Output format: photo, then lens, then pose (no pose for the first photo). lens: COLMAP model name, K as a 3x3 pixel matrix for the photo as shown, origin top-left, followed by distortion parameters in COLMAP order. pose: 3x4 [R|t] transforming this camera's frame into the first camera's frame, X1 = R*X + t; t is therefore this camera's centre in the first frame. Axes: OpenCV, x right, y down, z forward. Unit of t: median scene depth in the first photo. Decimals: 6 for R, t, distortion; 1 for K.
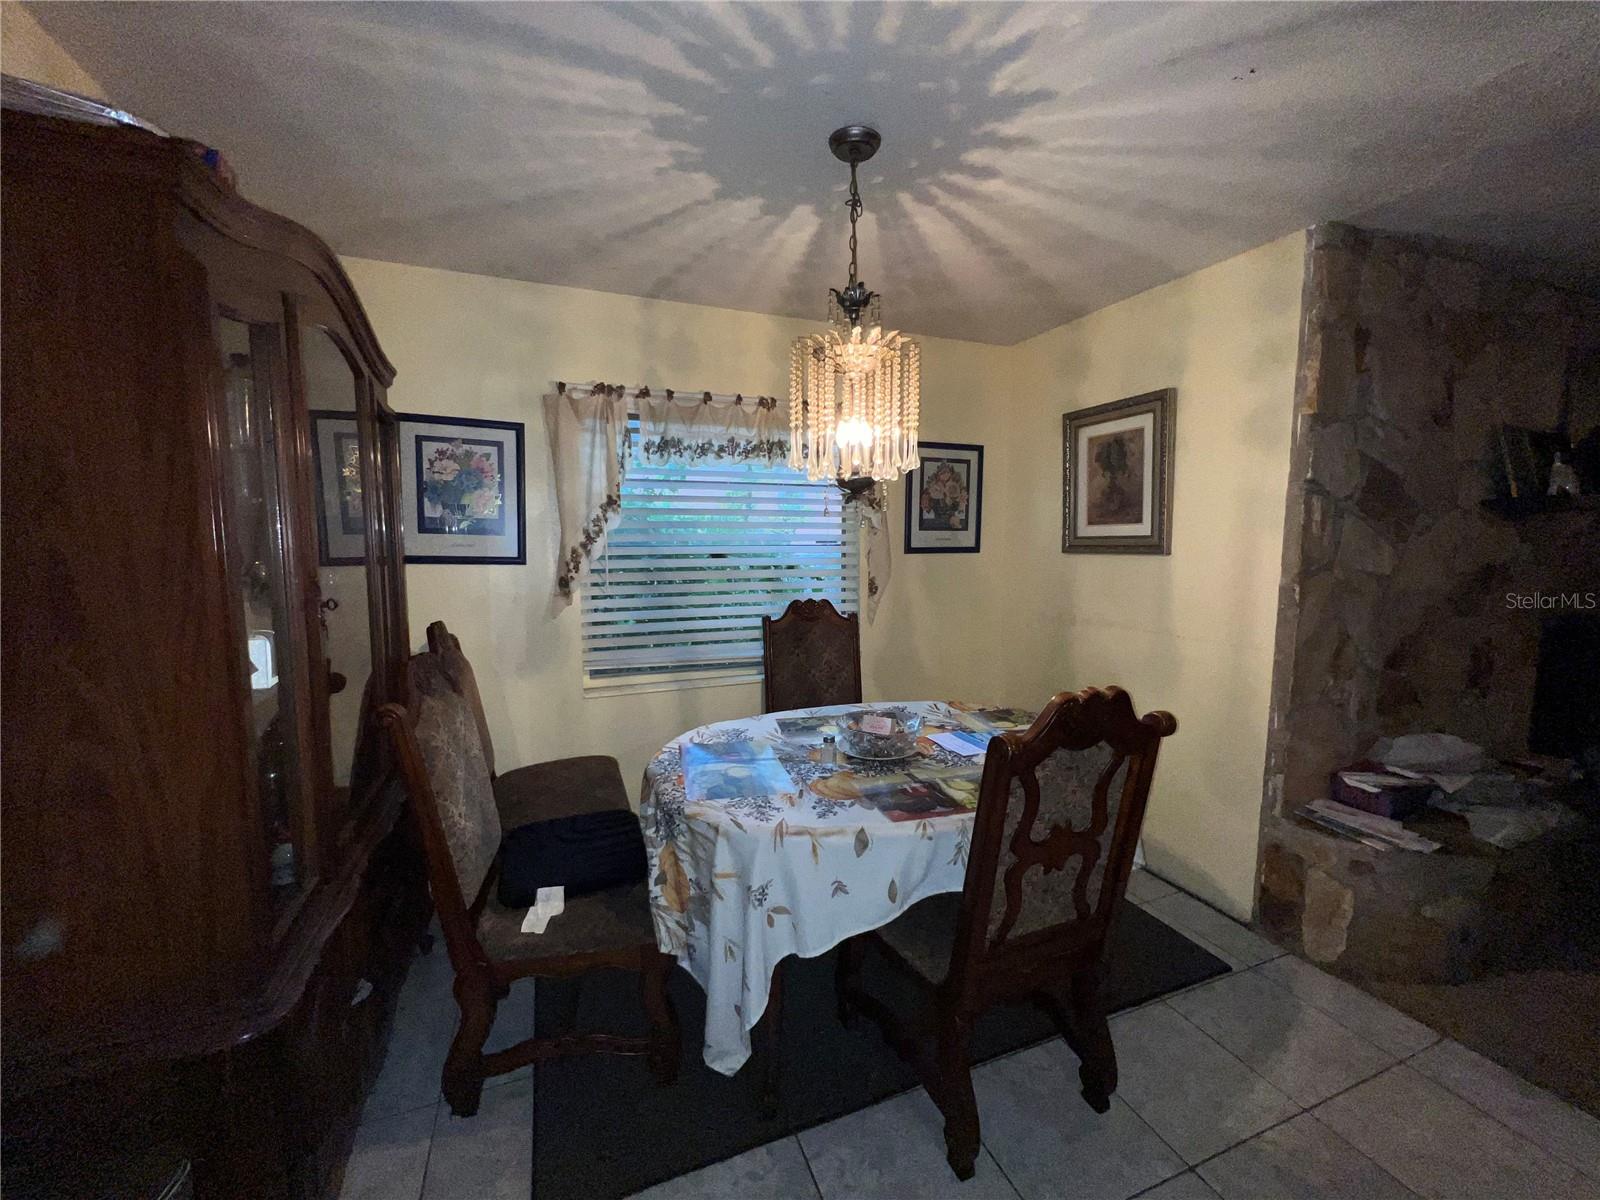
lens RADIAL K [[644.0, 0, 803.9], [0, 644.0, 604.8], [0, 0, 1]] dist [-0.000301, 0.000084]
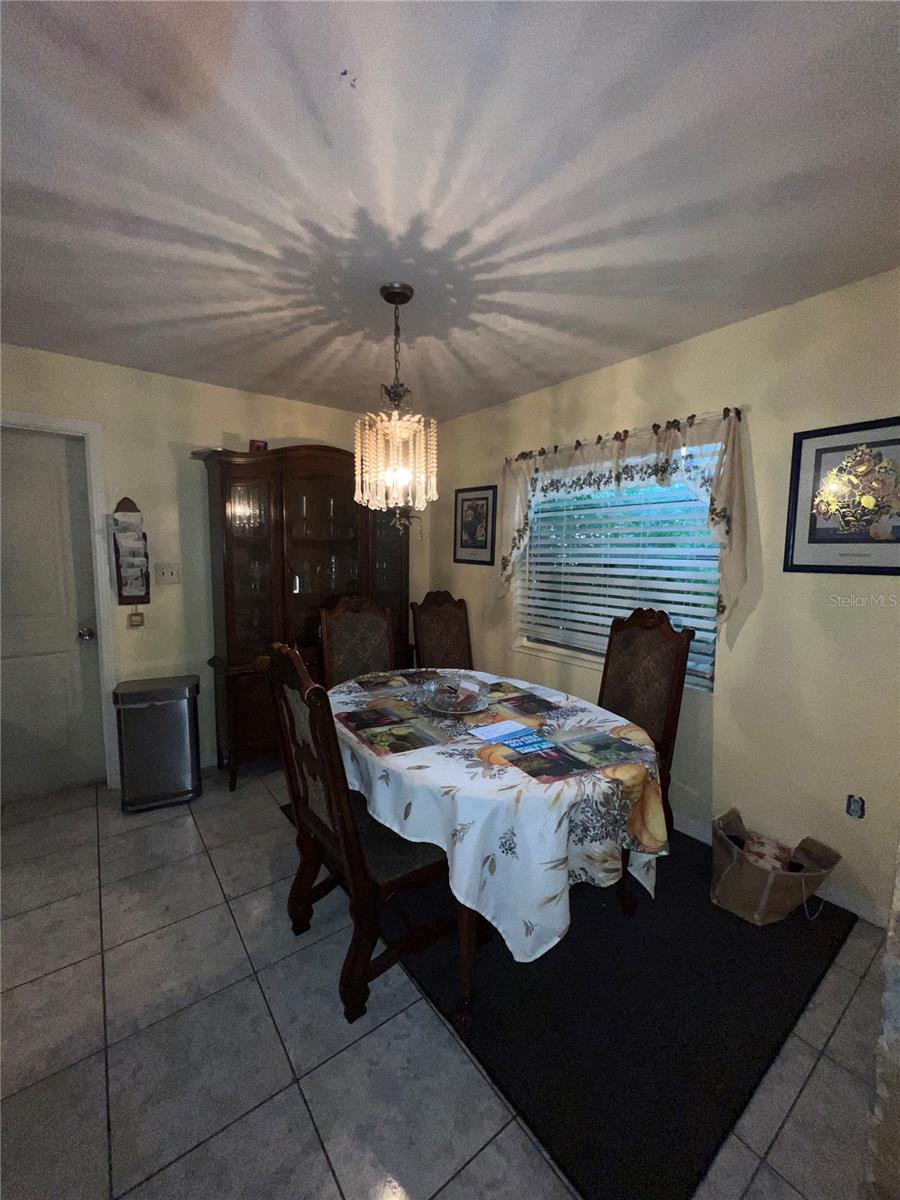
lens RADIAL K [[483.0, 0, 449.3], [0, 483.0, 603.3], [0, 0, 1]] dist [-0.000301, 0.000084]
pose [[0.262037, 0.104075, -0.959430, 0.916367], [-0.114932, 0.990458, 0.076051, -0.053188], [0.958190, 0.090341, 0.271498, 0.609360]]
